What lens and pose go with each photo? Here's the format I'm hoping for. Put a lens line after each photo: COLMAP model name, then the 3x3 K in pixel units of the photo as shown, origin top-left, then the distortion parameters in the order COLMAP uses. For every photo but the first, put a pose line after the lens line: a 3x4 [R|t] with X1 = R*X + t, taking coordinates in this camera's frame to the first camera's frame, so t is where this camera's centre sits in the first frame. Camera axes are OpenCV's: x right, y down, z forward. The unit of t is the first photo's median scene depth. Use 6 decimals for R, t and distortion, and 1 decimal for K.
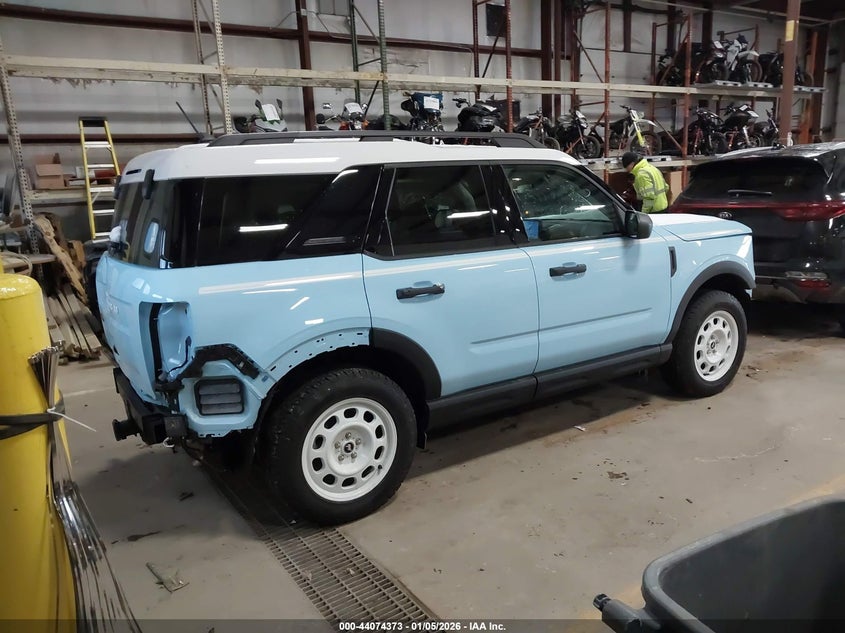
lens RADIAL K [[660.9, 0, 421.8], [0, 660.9, 313.9], [0, 0, 1]] dist [0.014893, -0.009643]
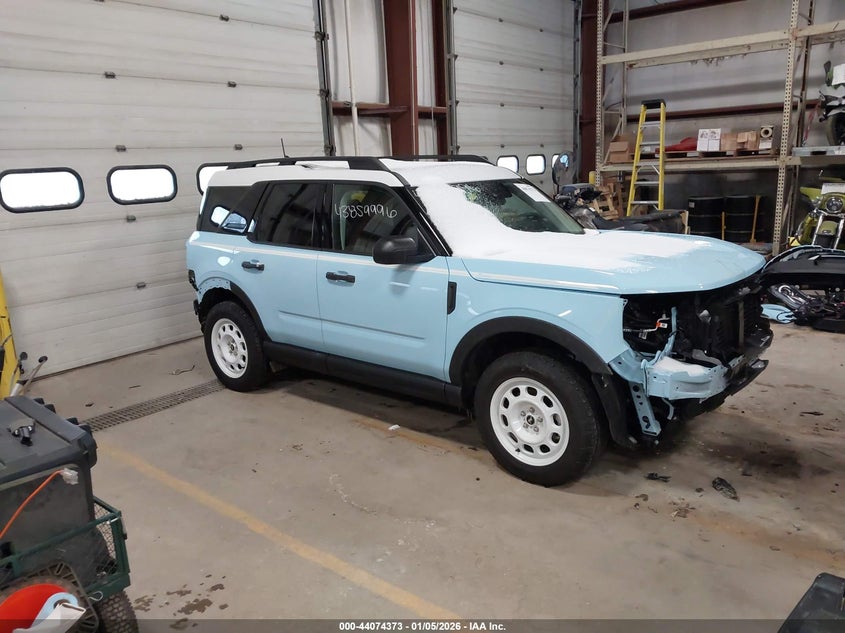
lens RADIAL K [[660.9, 0, 420.3], [0, 660.9, 326.1], [0, 0, 1]] dist [0.014893, -0.009643]
pose [[0.311188, 0.259311, -0.914287, 1.121107], [-0.173923, 0.961346, 0.213461, -0.212766], [0.934298, 0.092589, 0.344259, 0.601362]]
